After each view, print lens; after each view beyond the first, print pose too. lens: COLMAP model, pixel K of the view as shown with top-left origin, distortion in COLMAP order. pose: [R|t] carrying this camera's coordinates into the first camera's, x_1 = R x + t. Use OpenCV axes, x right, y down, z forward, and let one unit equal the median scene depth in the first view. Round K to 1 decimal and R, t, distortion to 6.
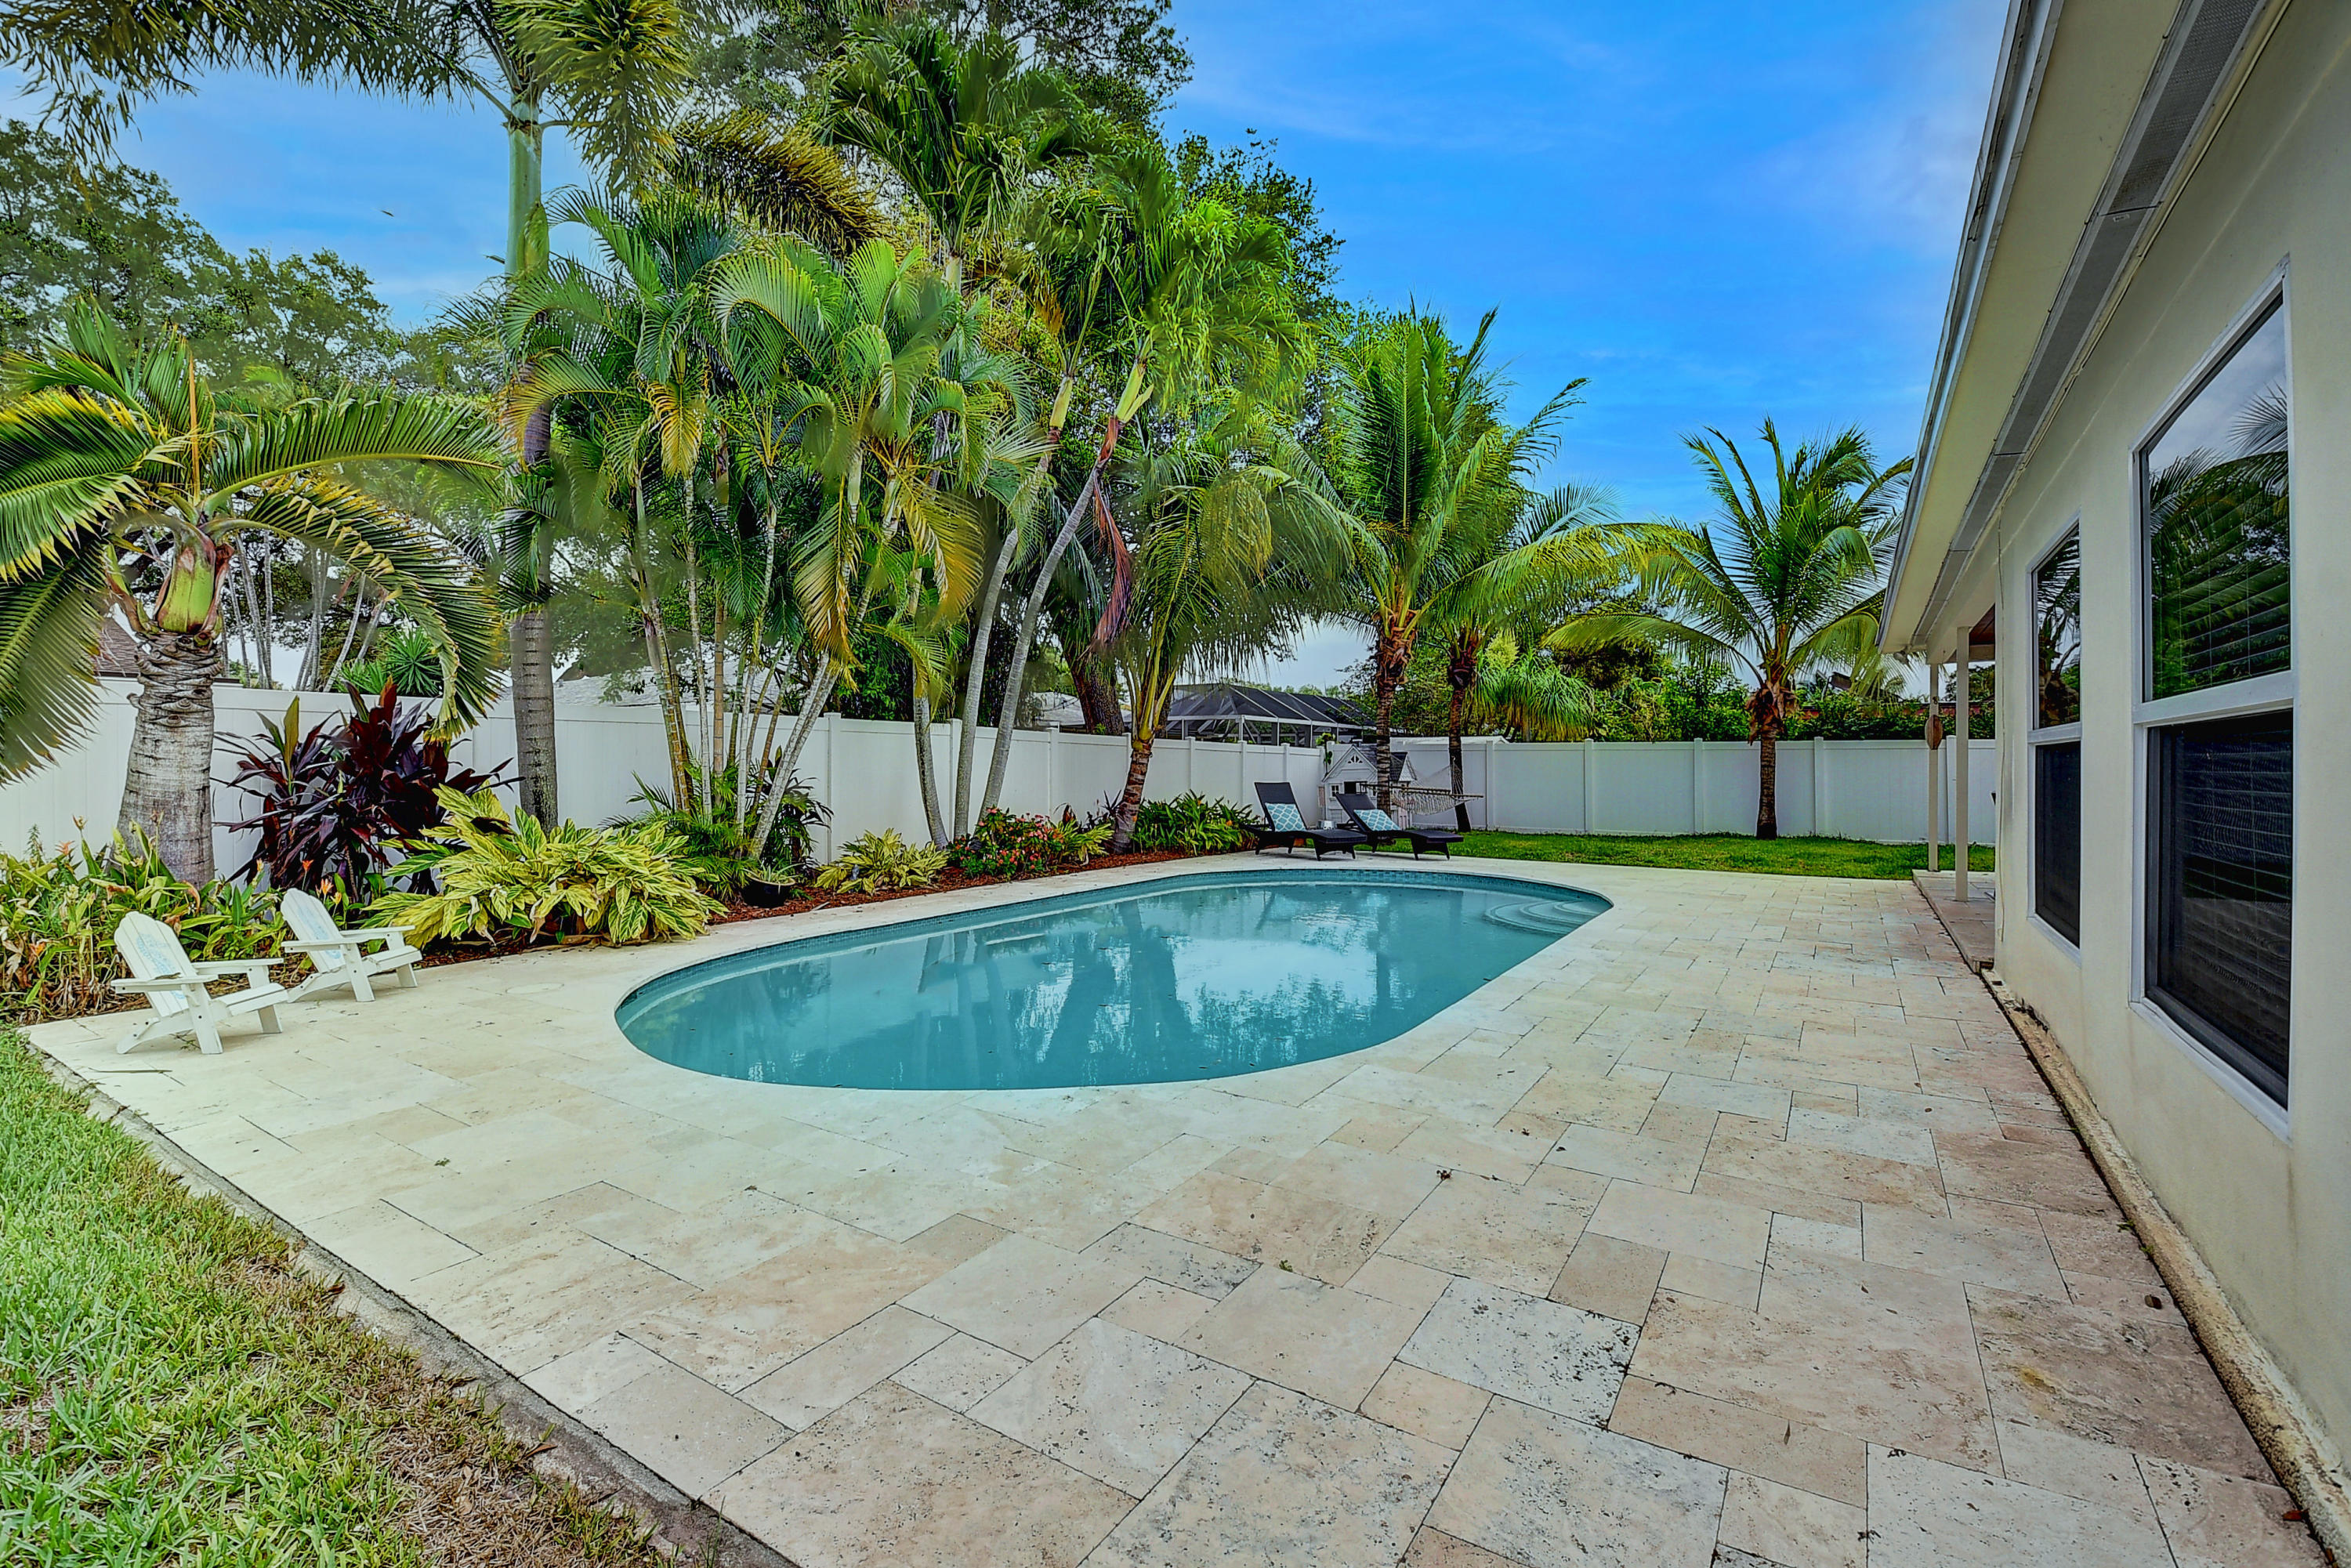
lens RADIAL K [[1048.1, 0, 1168.1], [0, 1048.1, 764.9], [0, 0, 1]] dist [0.008743, -0.019674]
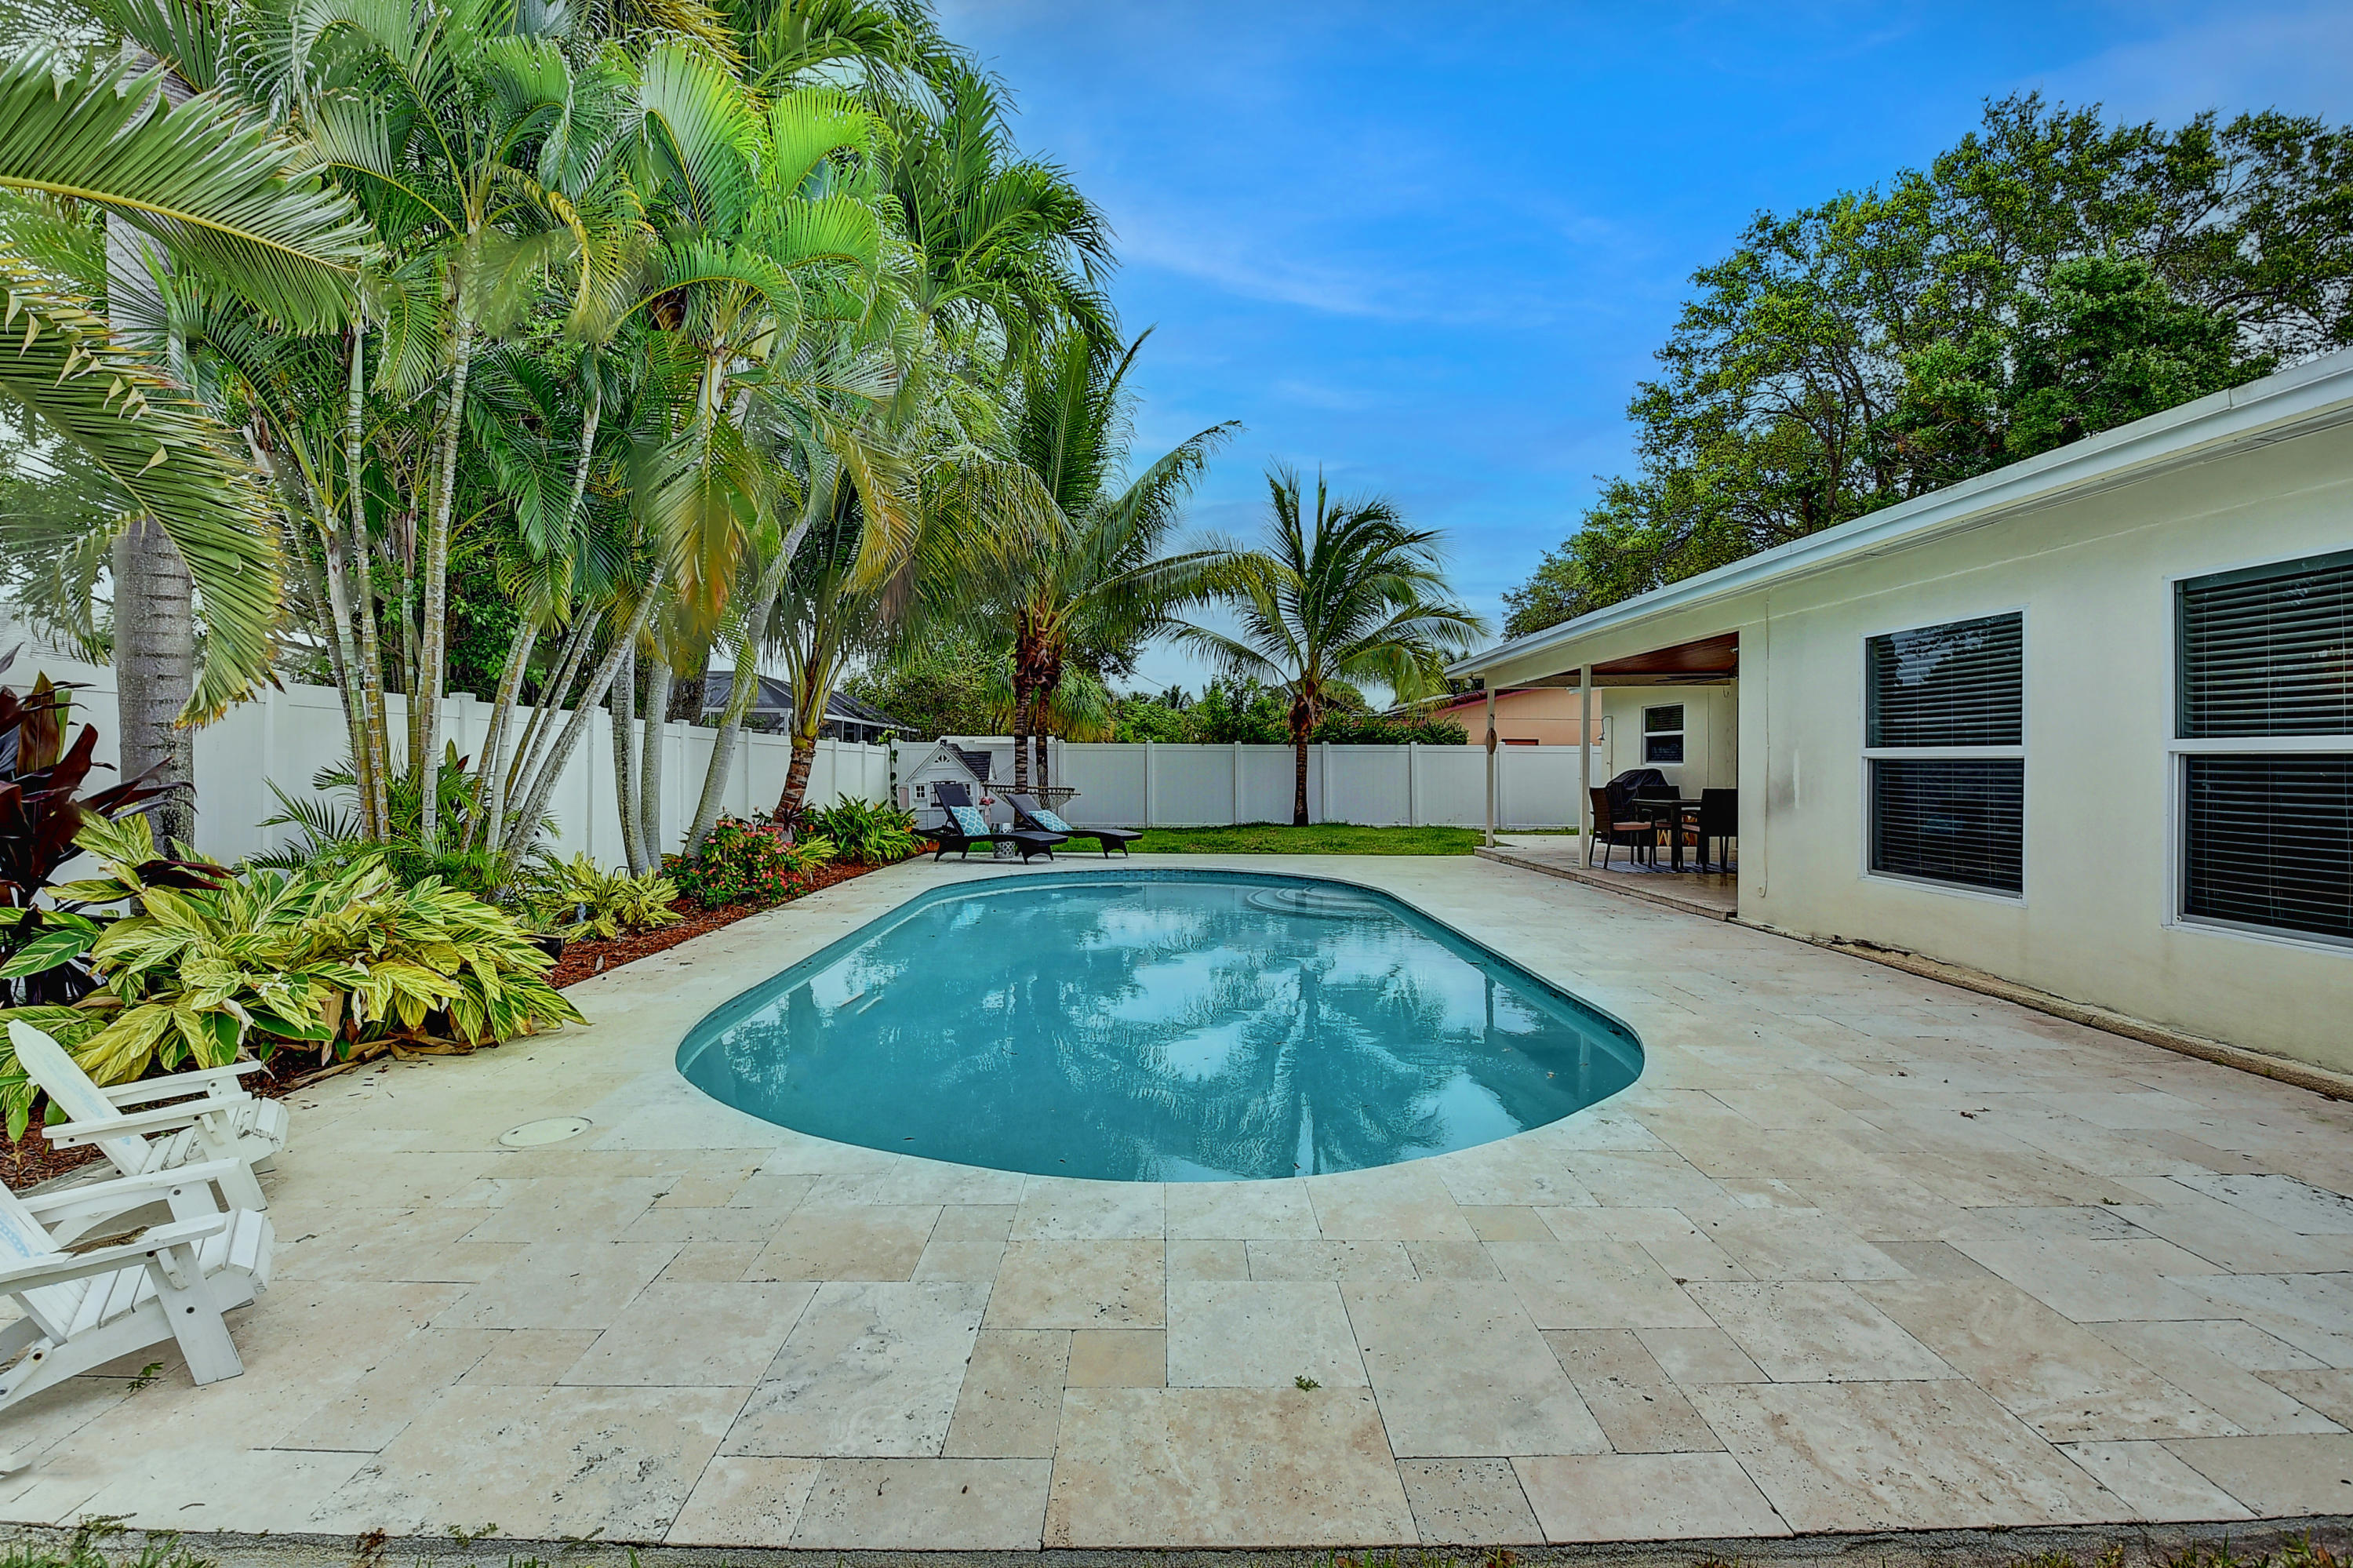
lens RADIAL K [[1049.0, 0, 1169.1], [0, 1049.0, 764.9], [0, 0, 1]] dist [0.008743, -0.019674]
pose [[0.826474, 0.001716, 0.562972, -1.108328], [-0.004123, 0.999987, 0.003006, -0.015398], [-0.562960, -0.004806, 0.826470, 0.483134]]
